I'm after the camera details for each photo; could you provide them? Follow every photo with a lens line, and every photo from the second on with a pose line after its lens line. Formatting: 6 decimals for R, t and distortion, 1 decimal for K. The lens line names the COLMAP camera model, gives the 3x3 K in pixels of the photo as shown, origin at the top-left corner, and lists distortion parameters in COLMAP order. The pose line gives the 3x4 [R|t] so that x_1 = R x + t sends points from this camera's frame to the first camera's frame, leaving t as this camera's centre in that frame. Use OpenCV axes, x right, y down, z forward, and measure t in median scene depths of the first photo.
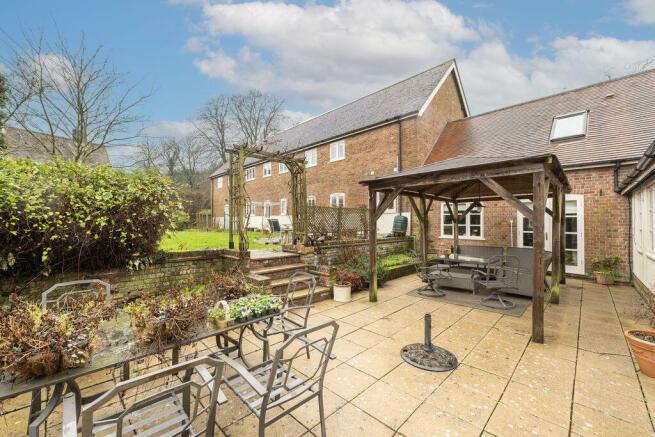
lens RADIAL K [[262.4, 0, 326.1], [0, 262.4, 221.4], [0, 0, 1]] dist [0.001097, -0.000249]
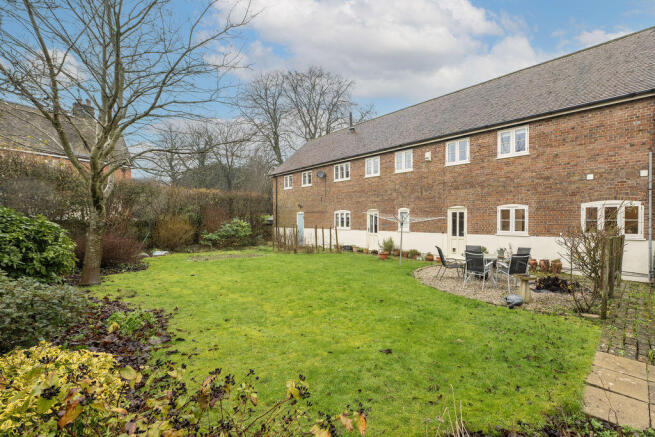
lens RADIAL K [[262.4, 0, 330.2], [0, 262.4, 220.6], [0, 0, 1]] dist [0.001097, -0.000249]
pose [[0.999016, 0.018470, 0.040320, -0.350383], [-0.018484, 0.999829, -0.000027, -0.045116], [-0.040314, -0.000718, 0.999187, 0.265873]]
